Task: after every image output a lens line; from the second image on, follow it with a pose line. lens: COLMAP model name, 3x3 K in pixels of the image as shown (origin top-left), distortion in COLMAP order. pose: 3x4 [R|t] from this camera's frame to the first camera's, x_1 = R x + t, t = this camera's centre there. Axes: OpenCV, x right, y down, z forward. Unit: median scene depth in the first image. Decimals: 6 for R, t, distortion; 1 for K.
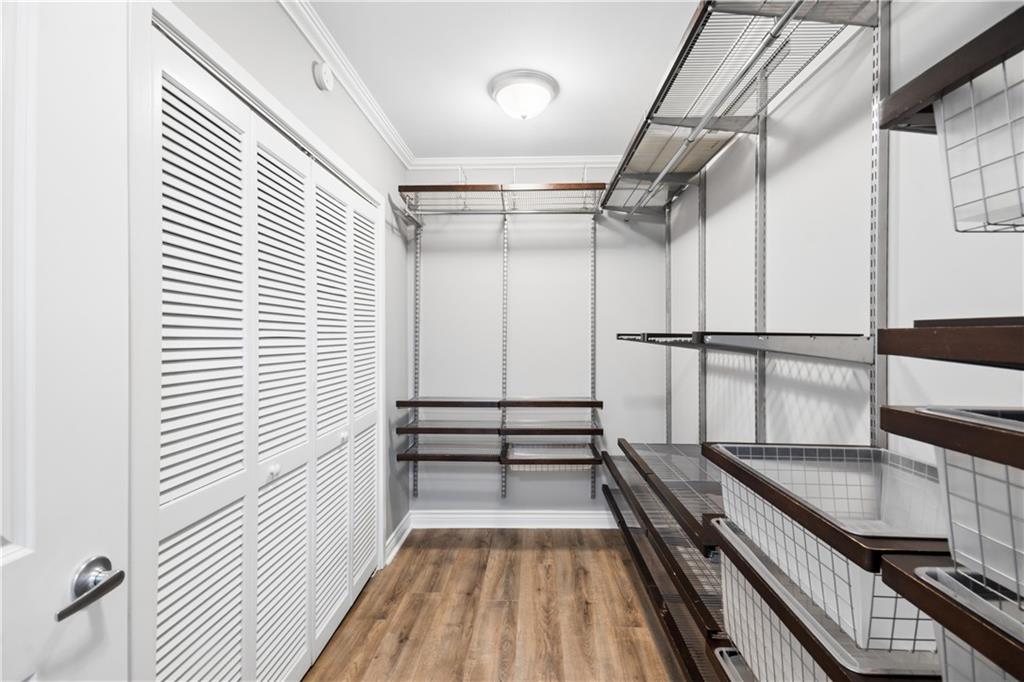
lens RADIAL K [[458.7, 0, 518.9], [0, 458.7, 339.8], [0, 0, 1]] dist [0.023361, 0.000344]
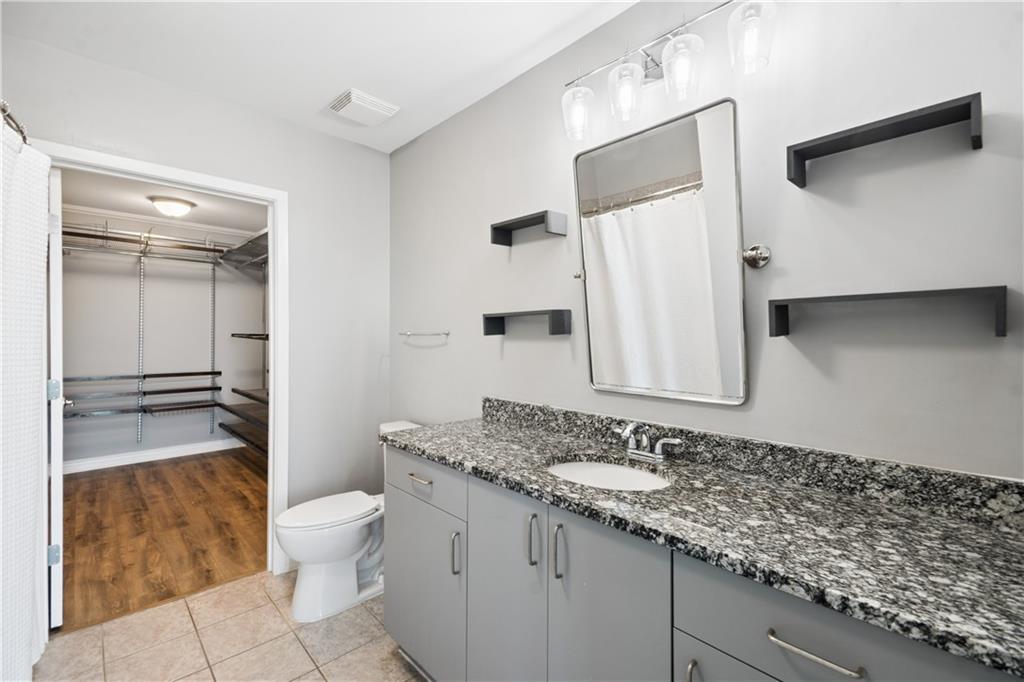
lens RADIAL K [[458.7, 0, 520.4], [0, 458.7, 335.7], [0, 0, 1]] dist [0.023361, 0.000344]
pose [[0.704187, 0.006287, 0.709987, -0.273476], [-0.002964, 0.999978, -0.005915, 0.002457], [-0.710009, 0.002061, 0.704190, -1.080656]]
